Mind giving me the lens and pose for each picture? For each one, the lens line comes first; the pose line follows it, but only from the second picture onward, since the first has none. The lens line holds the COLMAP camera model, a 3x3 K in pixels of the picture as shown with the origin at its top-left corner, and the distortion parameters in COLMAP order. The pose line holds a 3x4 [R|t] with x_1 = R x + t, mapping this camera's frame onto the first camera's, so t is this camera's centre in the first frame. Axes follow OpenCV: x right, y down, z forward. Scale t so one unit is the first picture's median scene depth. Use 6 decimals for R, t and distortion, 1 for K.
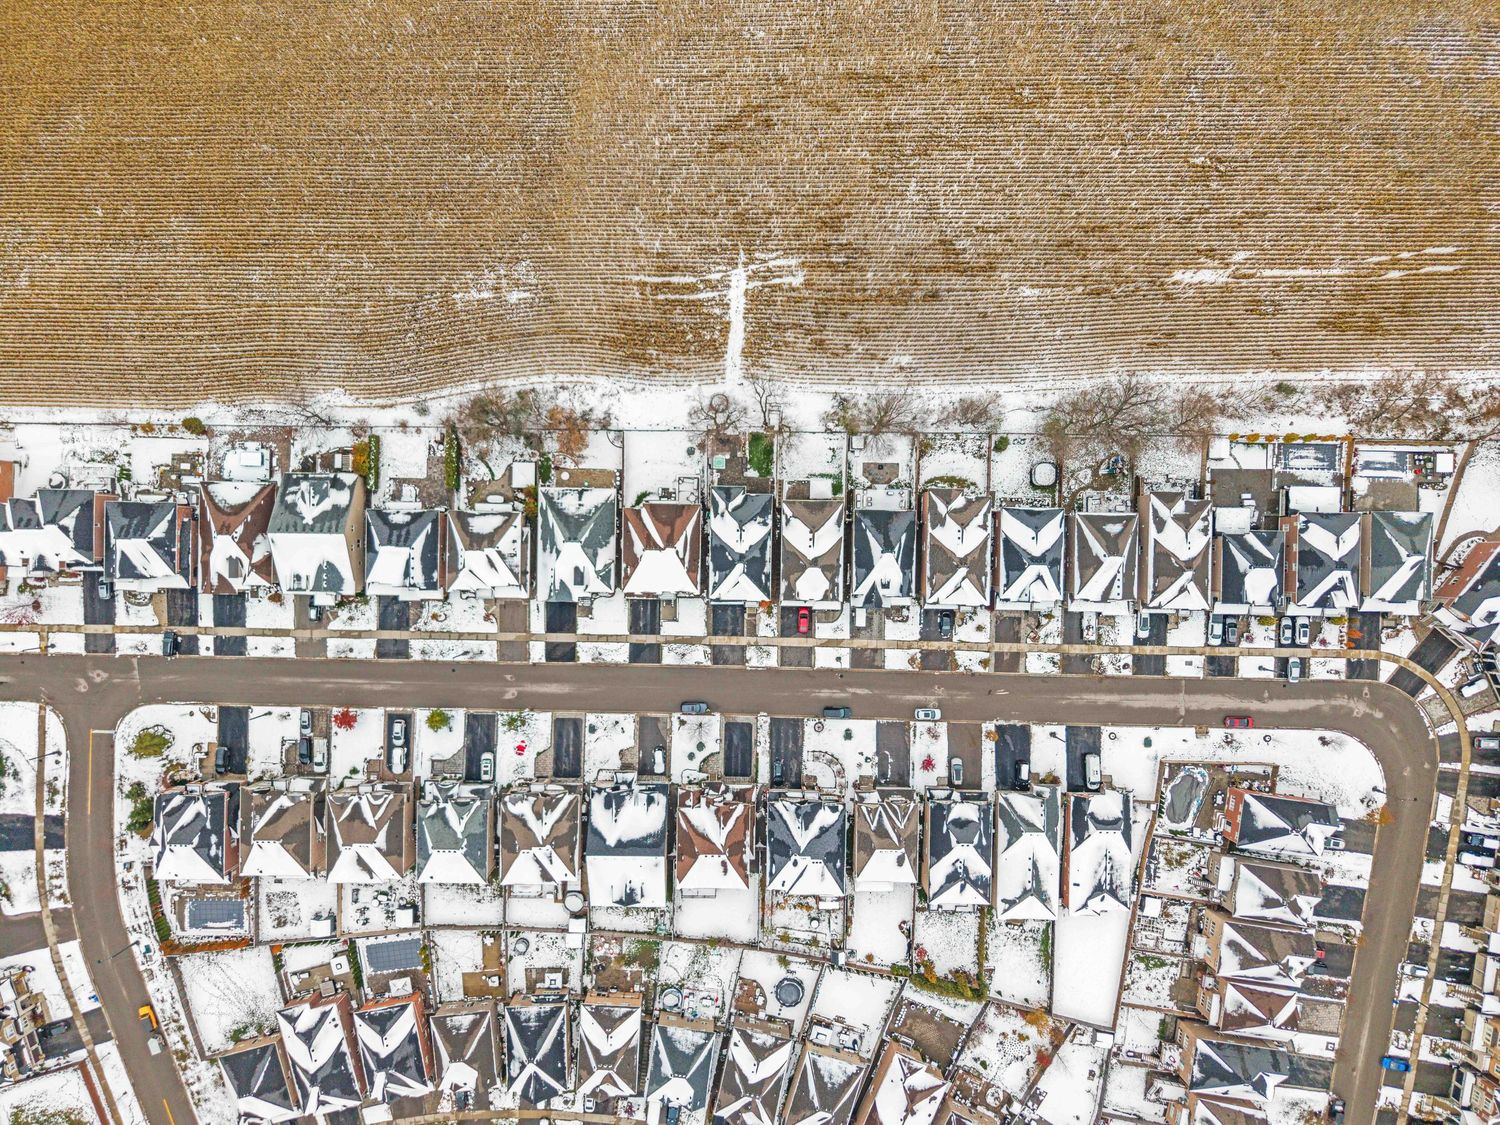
lens RADIAL K [[1006.8, 0, 744.2], [0, 1006.8, 564.4], [0, 0, 1]] dist [0.019267, -0.039677]
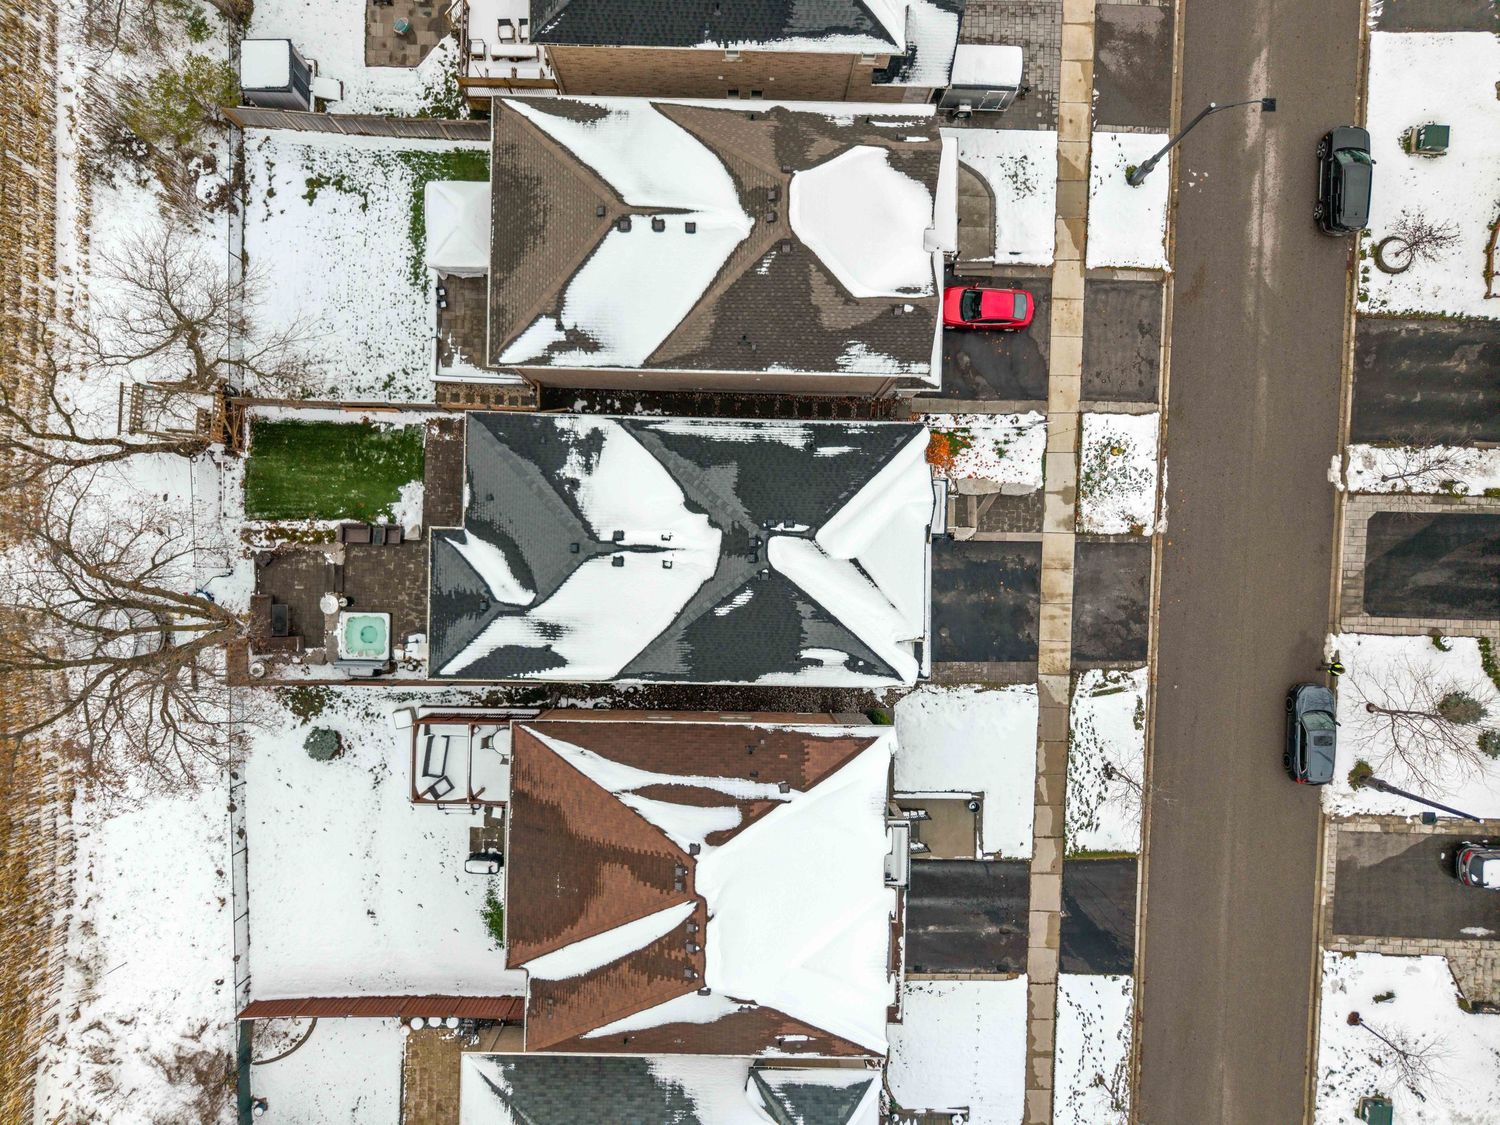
lens RADIAL K [[1006.8, 0, 744.2], [0, 1006.8, 564.4], [0, 0, 1]] dist [0.019267, -0.039677]
pose [[0.004064, -0.999991, -0.001430, -0.006115], [0.999992, 0.004064, 0.000203, -0.005796], [-0.000197, -0.001431, 0.999999, 0.748636]]
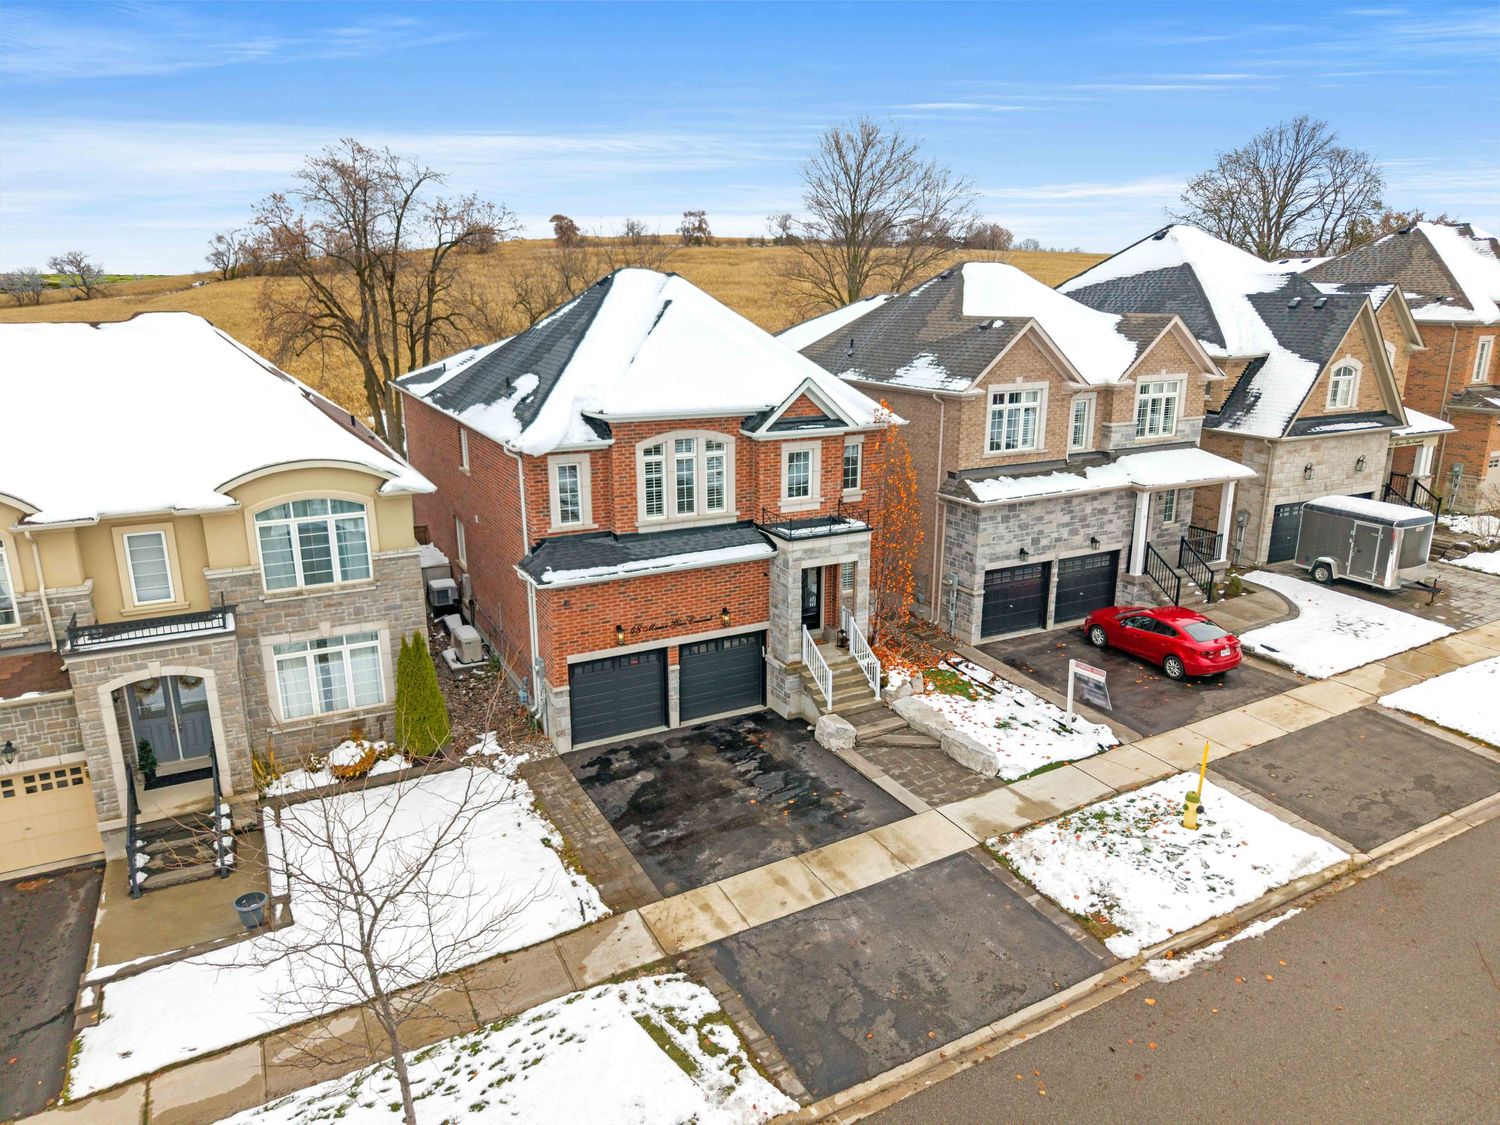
lens RADIAL K [[1006.8, 0, 744.2], [0, 1006.8, 564.4], [0, 0, 1]] dist [0.019267, -0.039677]
pose [[0.885747, -0.134752, 0.444177, -0.066411], [0.463885, 0.223603, -0.857212, 0.157581], [0.016192, 0.965320, 0.260565, 0.954382]]
